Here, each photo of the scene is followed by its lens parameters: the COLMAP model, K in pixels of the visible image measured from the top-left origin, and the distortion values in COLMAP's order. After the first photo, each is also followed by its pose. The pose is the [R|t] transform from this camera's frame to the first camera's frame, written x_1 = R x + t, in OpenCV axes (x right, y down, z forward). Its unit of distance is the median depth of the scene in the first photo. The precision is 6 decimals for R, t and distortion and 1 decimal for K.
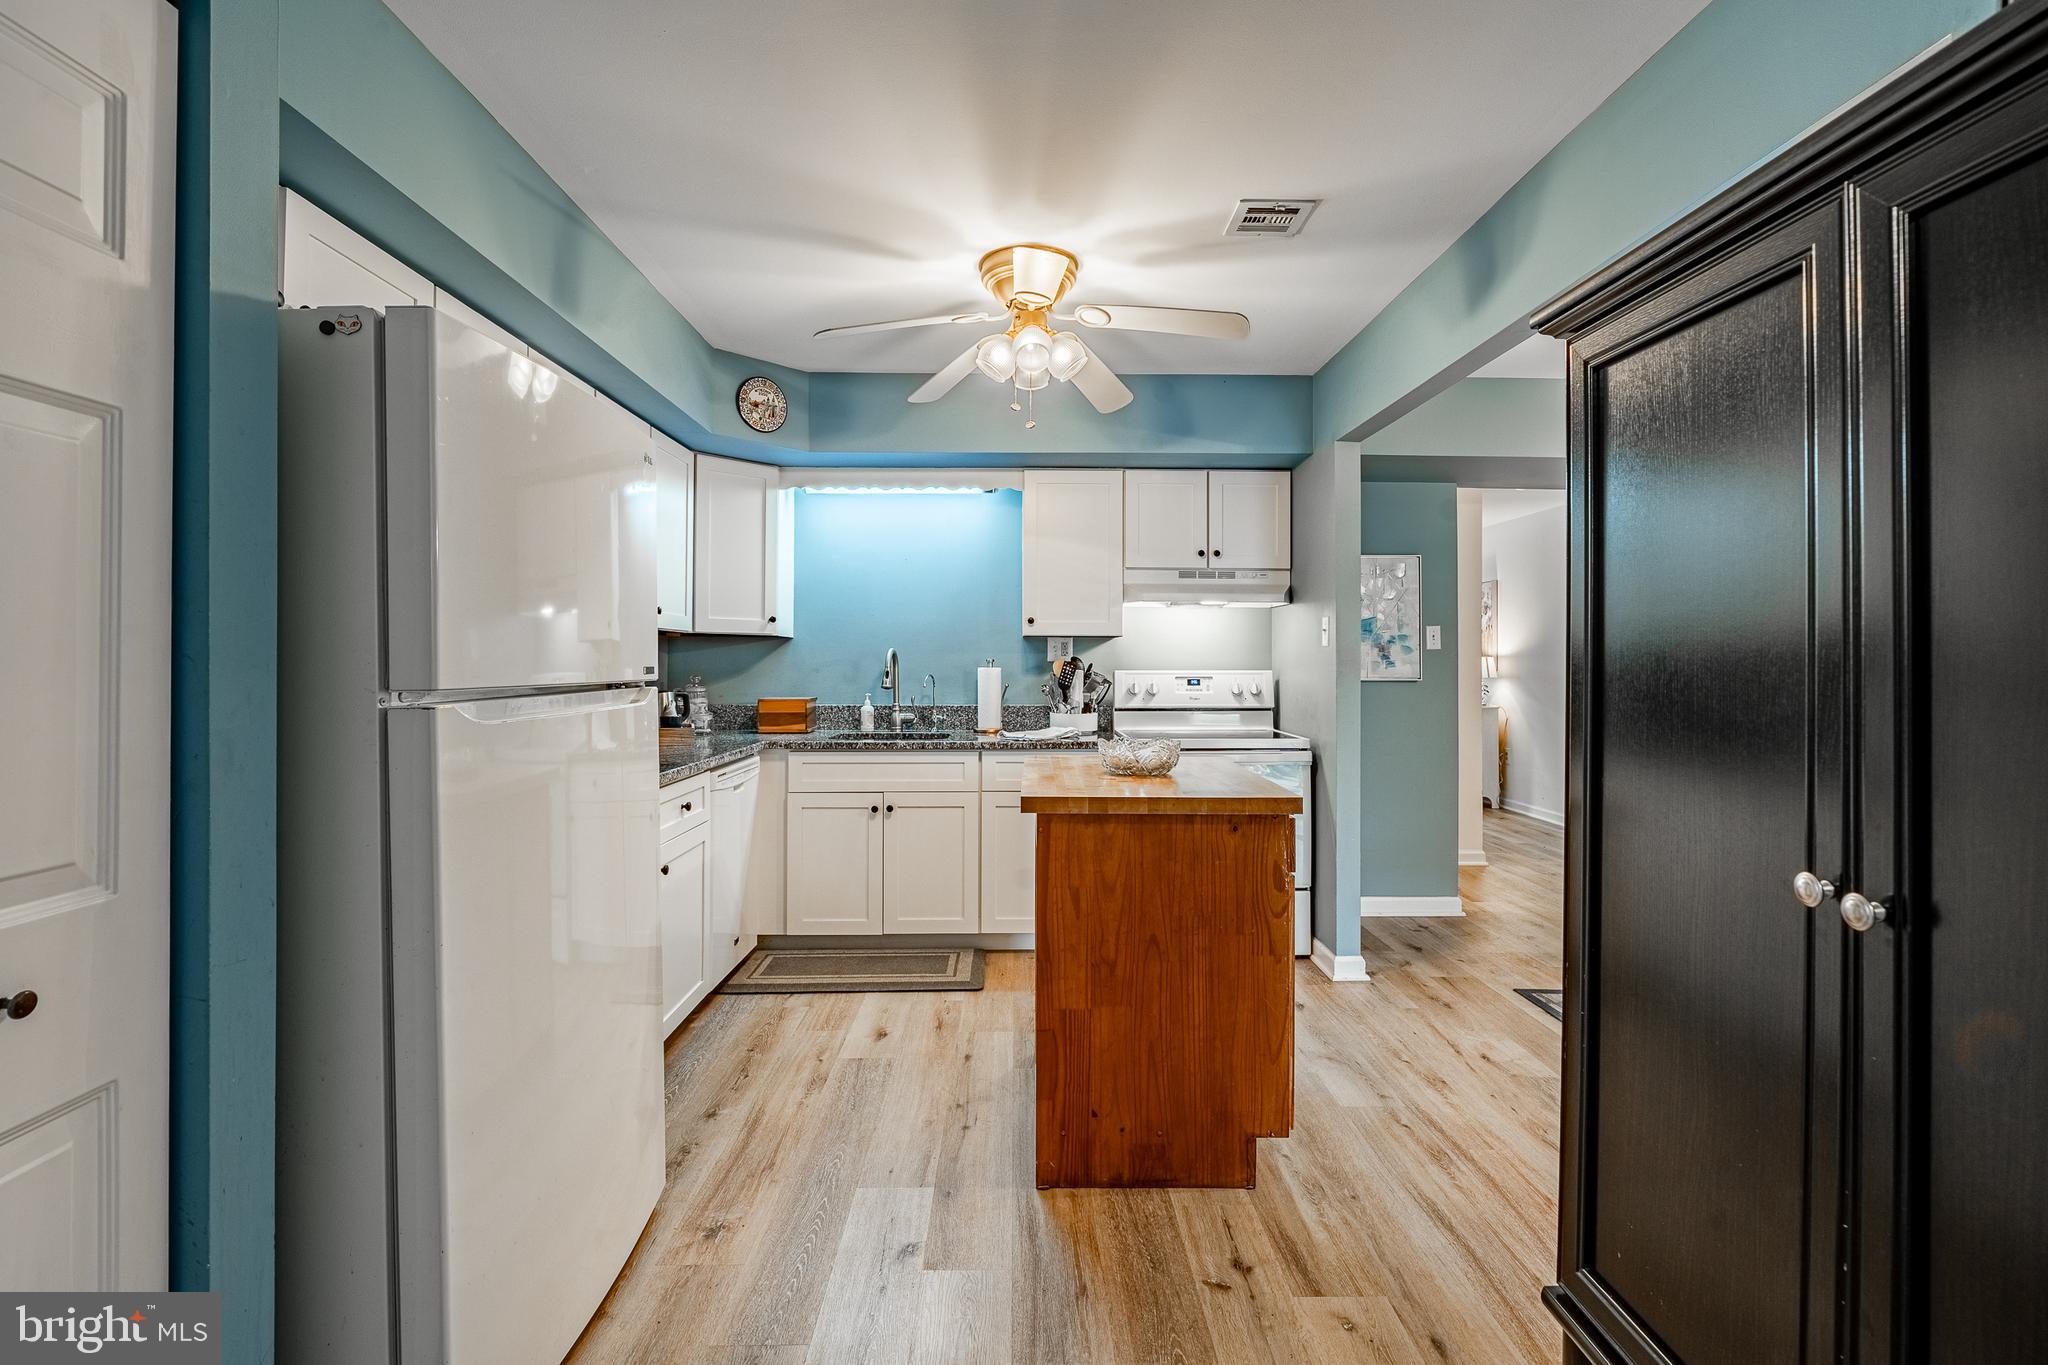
lens RADIAL K [[949.5, 0, 1025.8], [0, 949.5, 666.2], [0, 0, 1]] dist [-0.001196, -0.000153]
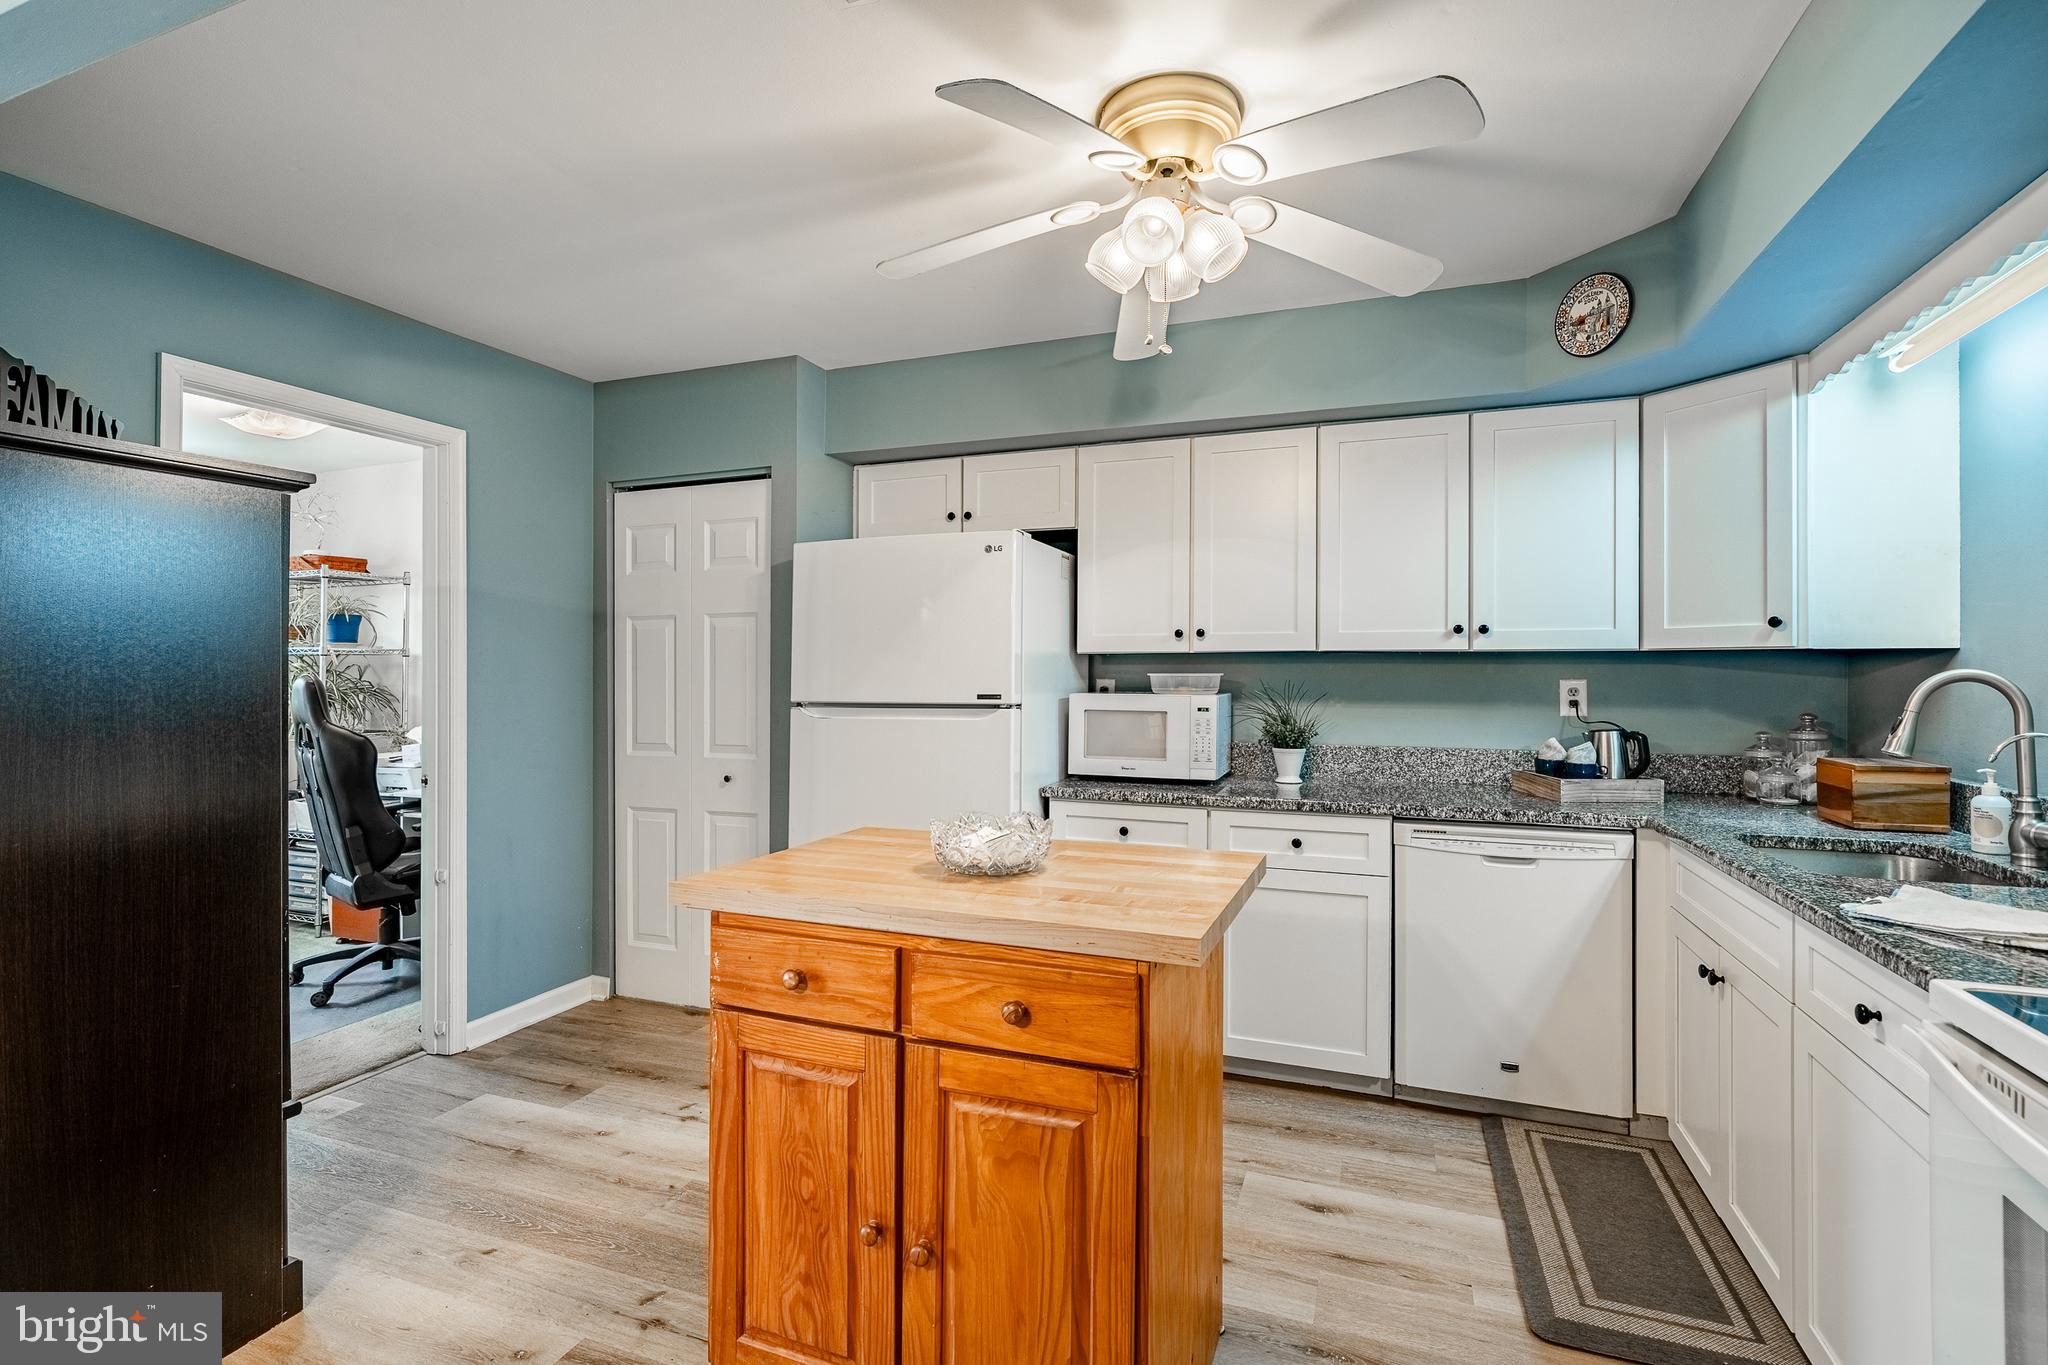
lens RADIAL K [[952.9, 0, 1014.3], [0, 952.9, 663.2], [0, 0, 1]] dist [-0.000673, -0.000621]
pose [[-0.376971, -0.009171, -0.926180, 0.472707], [-0.003136, 0.999958, -0.008625, -0.017646], [0.926220, -0.000347, -0.376984, 0.811190]]
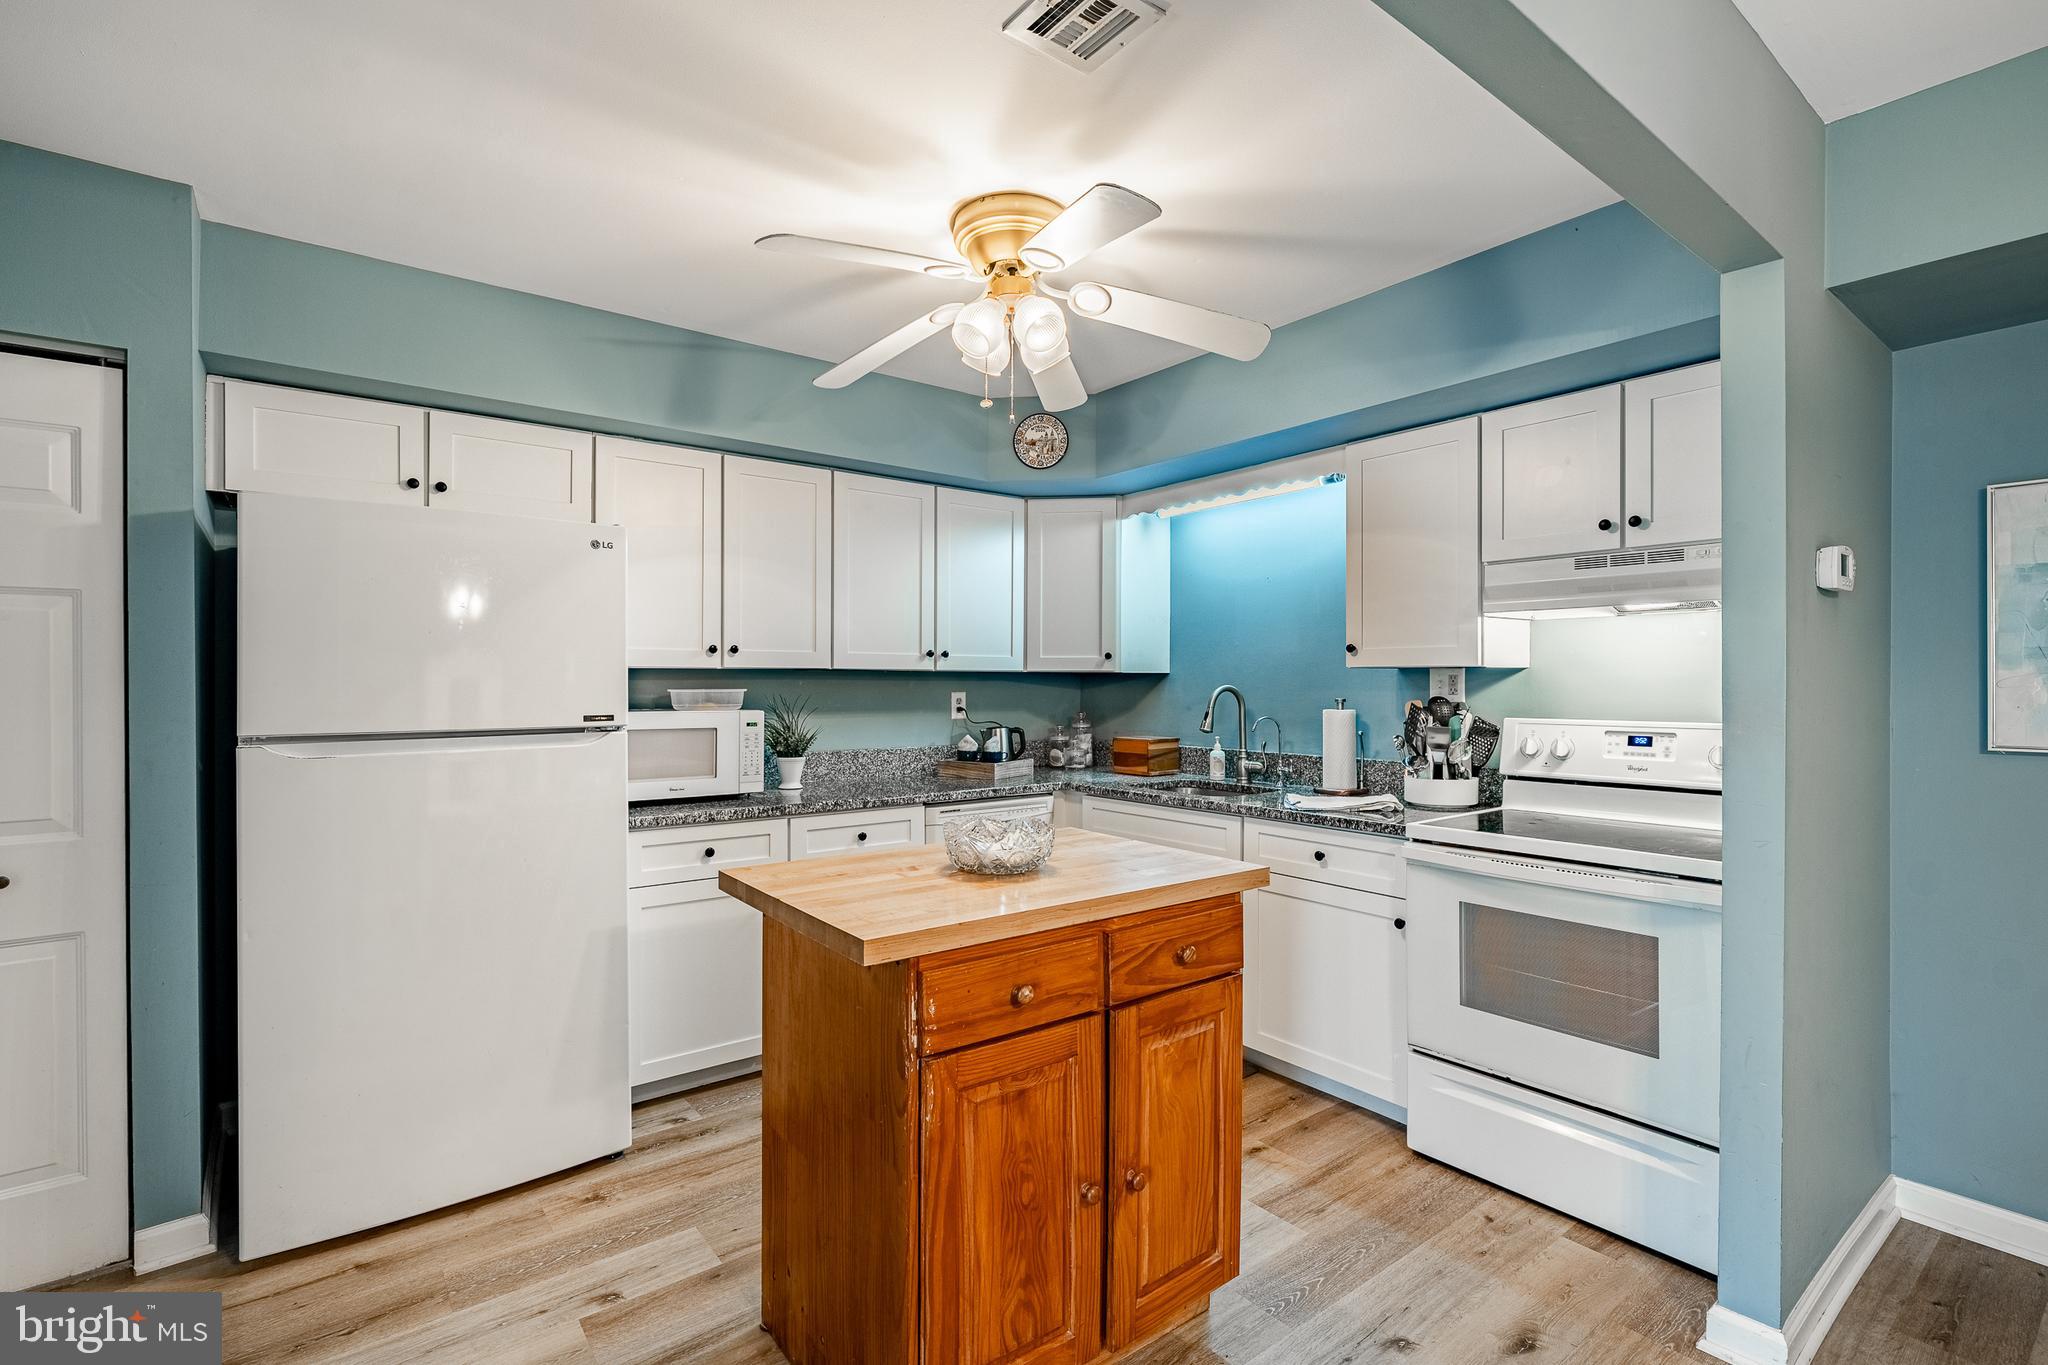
lens RADIAL K [[933.4, 0, 1009.5], [0, 933.4, 690.7], [0, 0, 1]] dist [-0.002110, -0.000143]
pose [[0.590430, 0.003853, -0.807080, 0.453984], [0.000029, 0.999989, 0.004796, -0.018972], [0.807089, -0.002855, 0.590423, 0.370881]]
